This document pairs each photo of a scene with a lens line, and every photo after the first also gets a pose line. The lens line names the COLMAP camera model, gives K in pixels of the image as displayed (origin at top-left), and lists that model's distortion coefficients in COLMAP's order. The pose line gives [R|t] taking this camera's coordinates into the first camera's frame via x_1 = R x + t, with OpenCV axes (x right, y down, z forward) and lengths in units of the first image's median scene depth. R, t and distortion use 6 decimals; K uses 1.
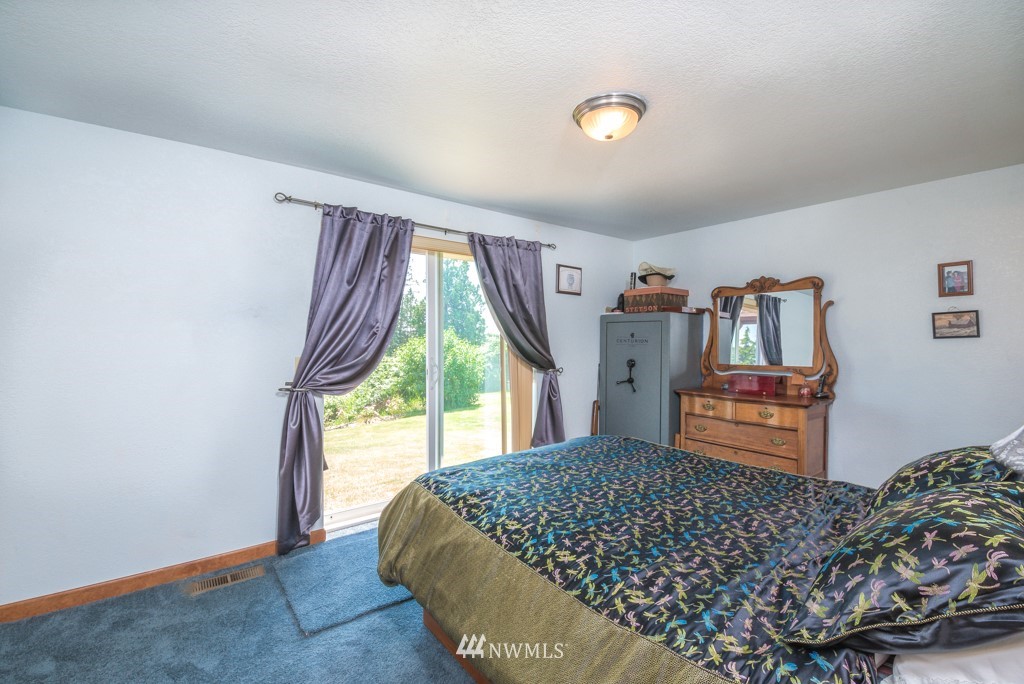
lens RADIAL K [[460.2, 0, 509.9], [0, 460.2, 323.8], [0, 0, 1]] dist [0.000676, -0.007678]
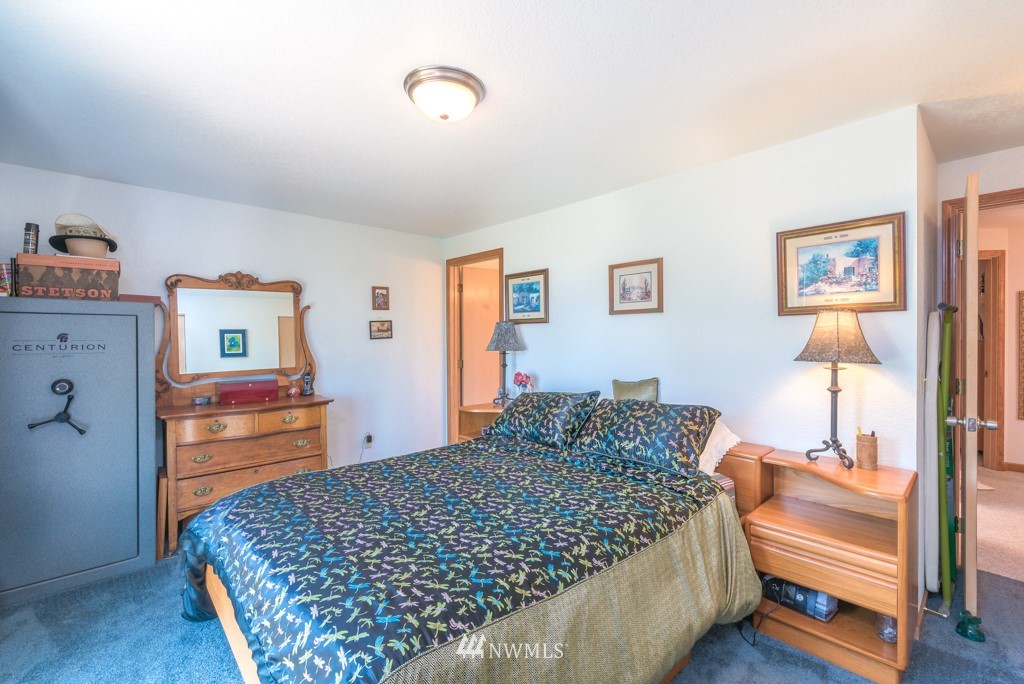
lens RADIAL K [[456.0, 0, 512.0], [0, 456.0, 342.0], [0, 0, 1]] dist [0.000730, -0.000123]
pose [[-0.112126, -0.013817, 0.993598, -0.508872], [-0.024696, 0.999633, 0.011114, 0.014640], [-0.993387, -0.023292, -0.112426, 0.736633]]
